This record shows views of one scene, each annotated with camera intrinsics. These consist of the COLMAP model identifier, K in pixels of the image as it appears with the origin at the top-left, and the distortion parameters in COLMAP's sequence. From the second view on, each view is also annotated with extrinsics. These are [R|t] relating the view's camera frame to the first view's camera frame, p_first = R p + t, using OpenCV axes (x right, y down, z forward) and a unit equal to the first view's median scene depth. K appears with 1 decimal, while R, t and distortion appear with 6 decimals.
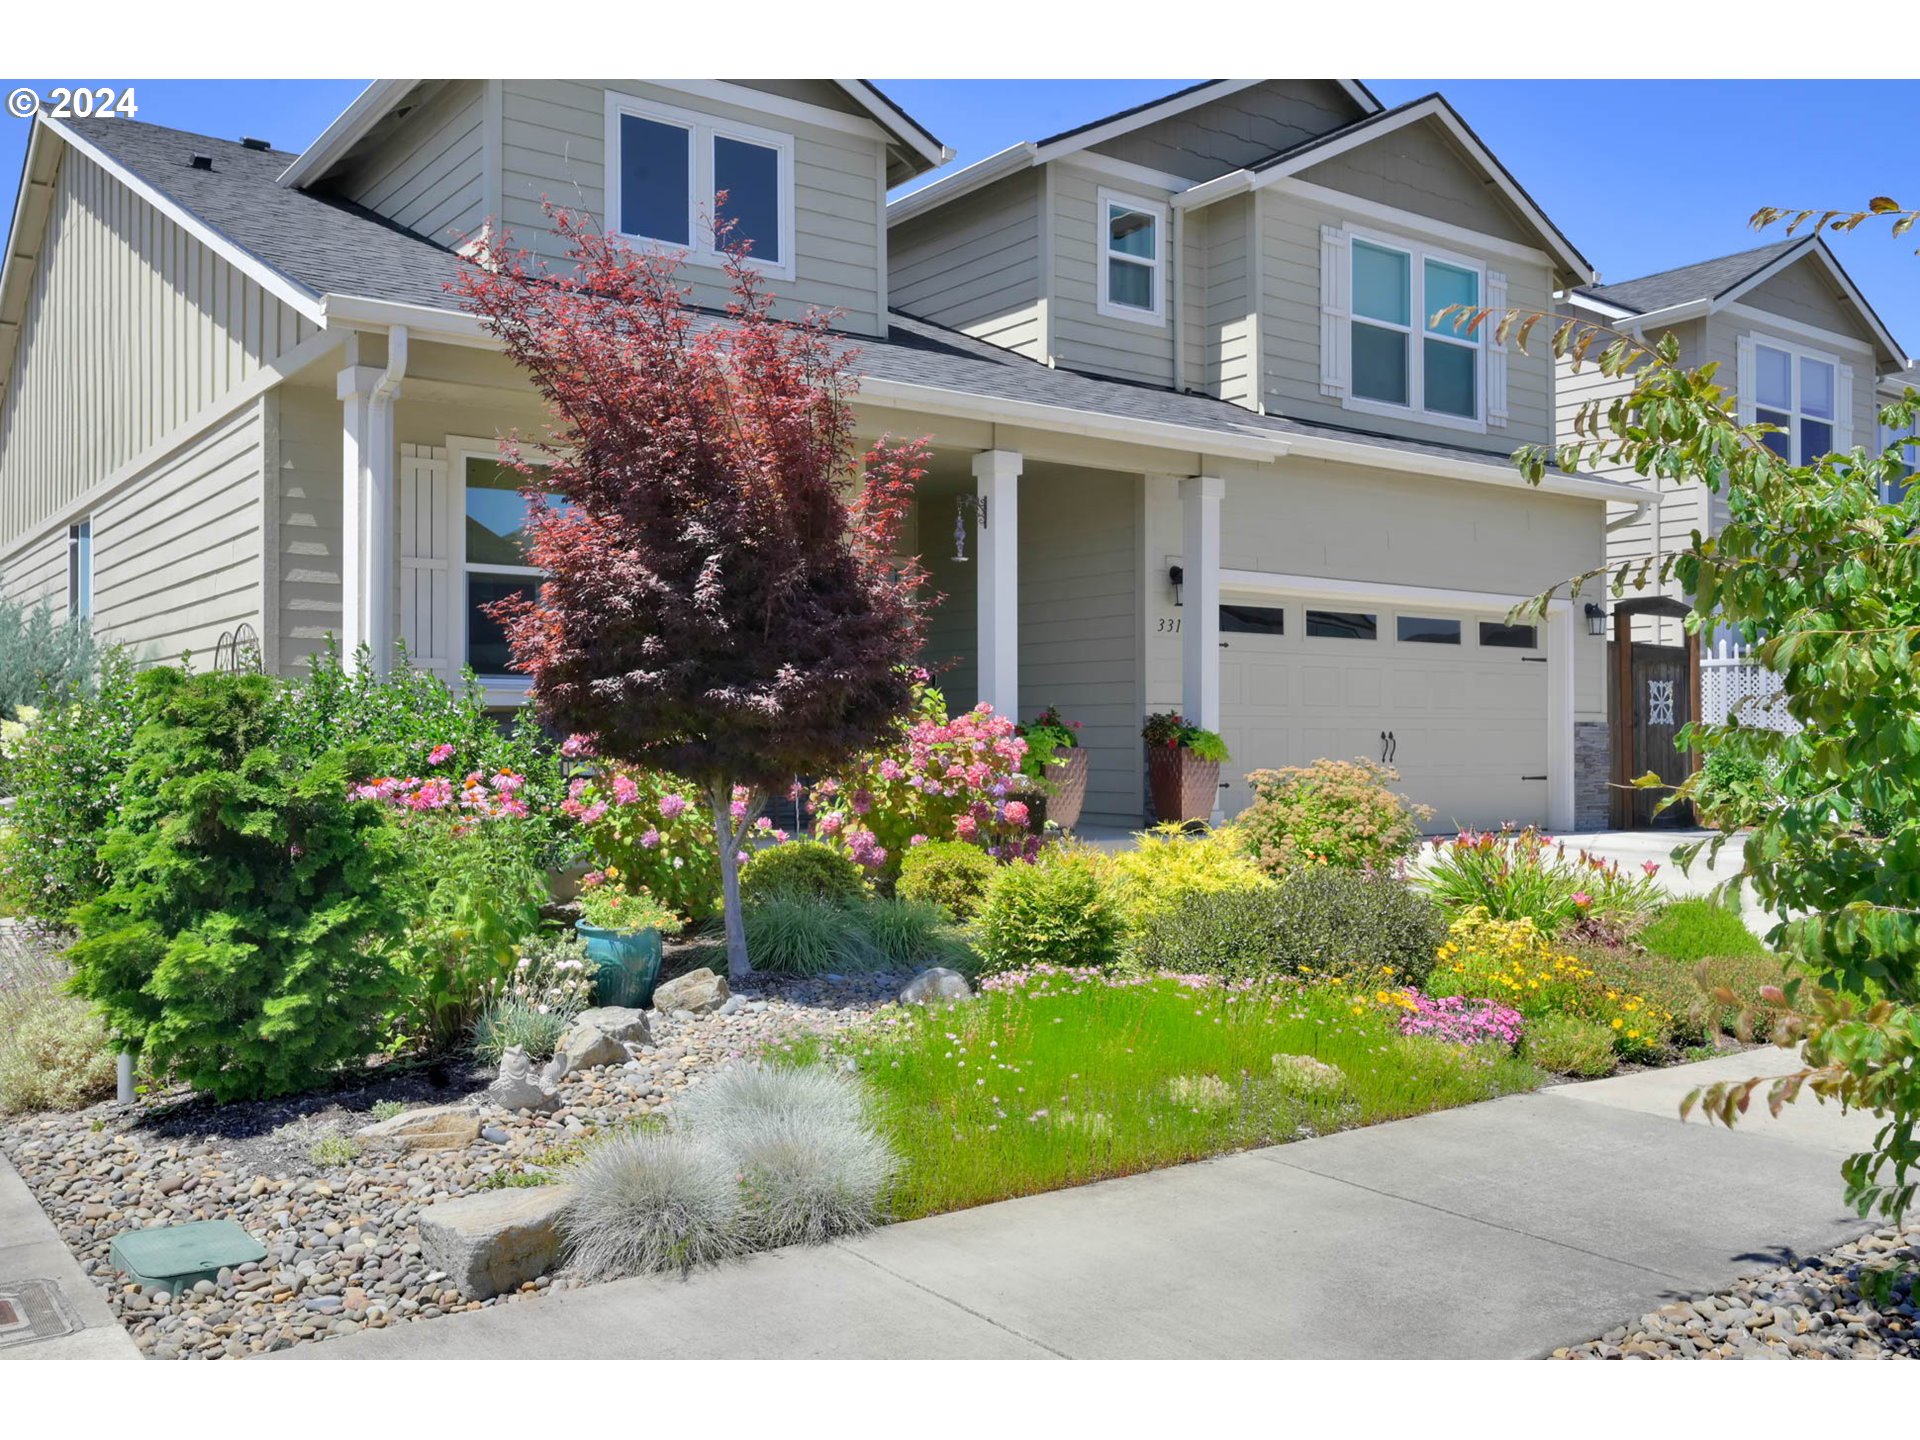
lens RADIAL K [[1677.2, 0, 961.1], [0, 1677.2, 729.0], [0, 0, 1]] dist [-0.006618, 0.014705]
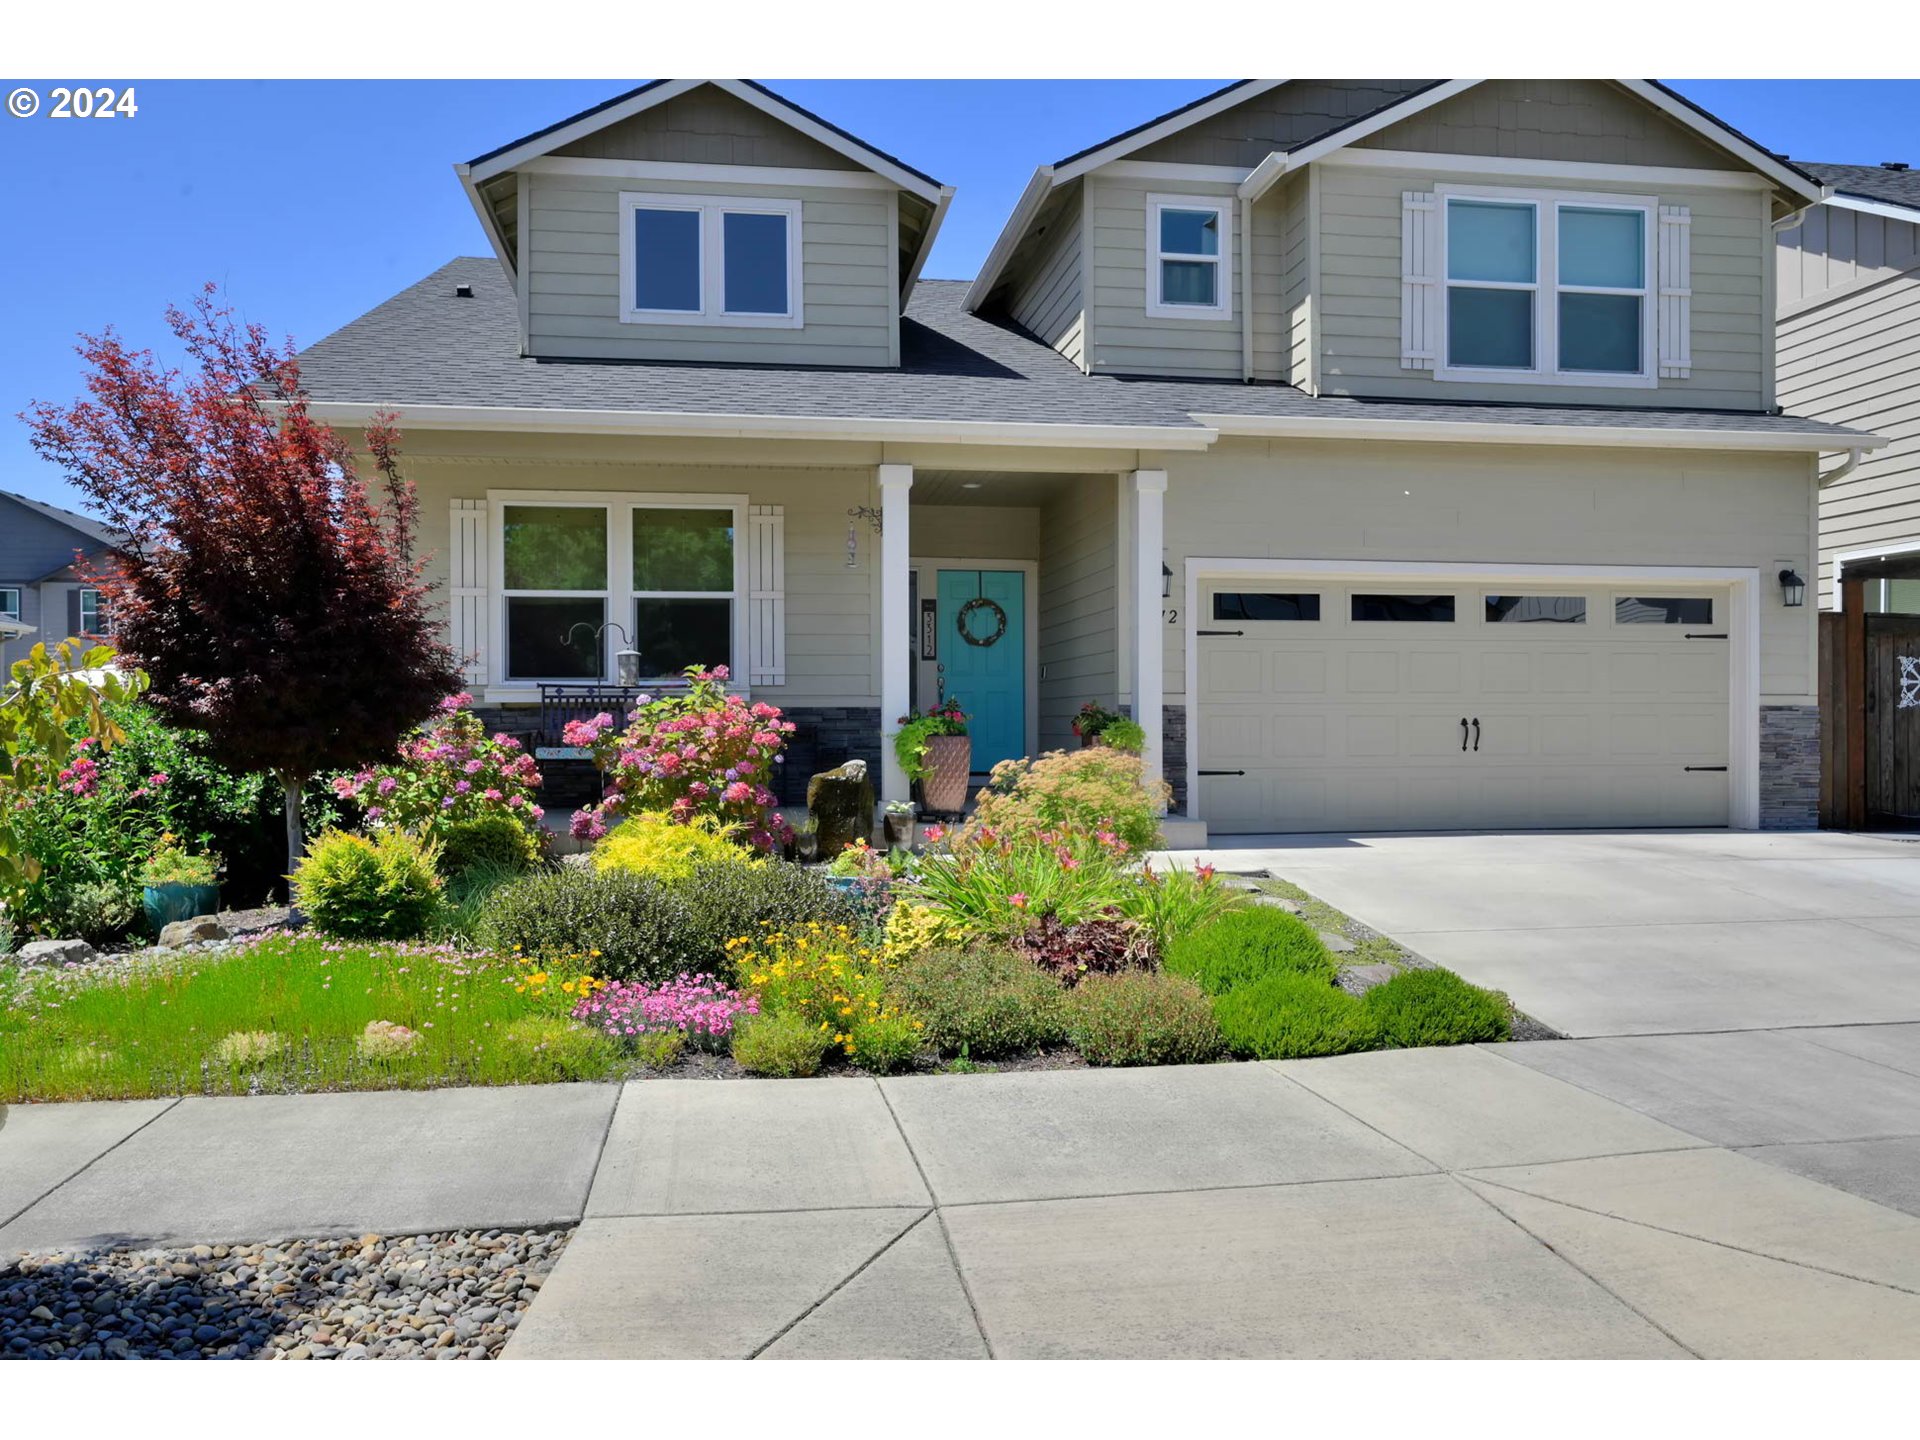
lens RADIAL K [[1486.7, 0, 959.1], [0, 1486.7, 738.8], [0, 0, 1]] dist [-0.002768, 0.000598]
pose [[0.885112, 0.003232, -0.465366, 0.468537], [0.005761, 0.999823, 0.017900, -0.004270], [0.465342, -0.018525, 0.884937, 0.146451]]
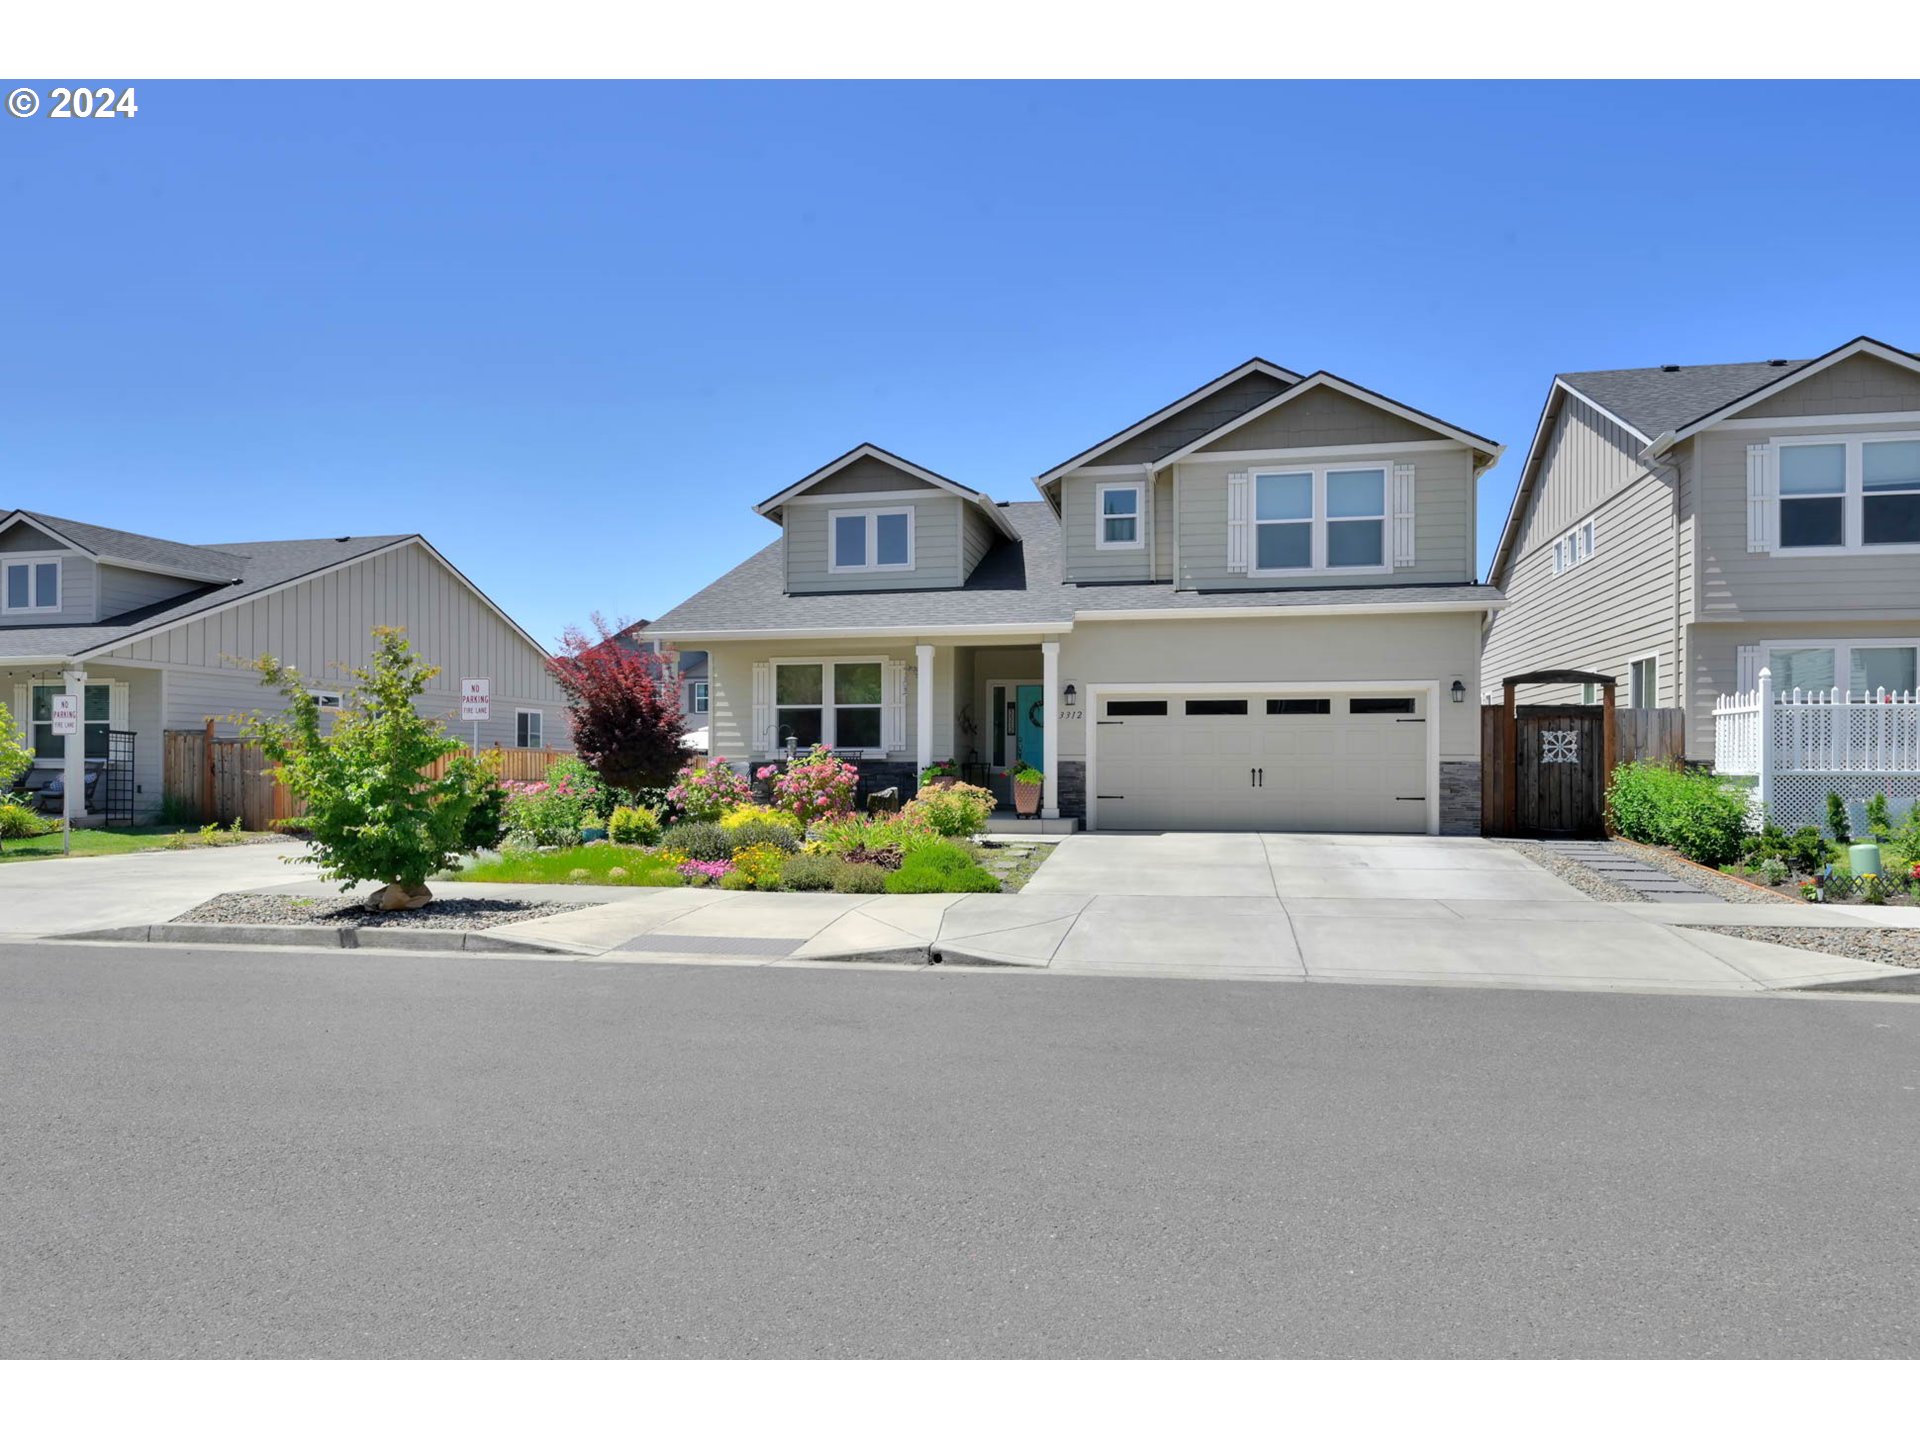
lens RADIAL K [[1223.9, 0, 950.4], [0, 1223.9, 780.6], [0, 0, 1]] dist [-0.000422, 0.000761]
pose [[0.657922, 0.008305, -0.753040, 1.179693], [0.004540, 0.999877, 0.014994, -0.007278], [0.753073, -0.013284, 0.657803, -0.054772]]
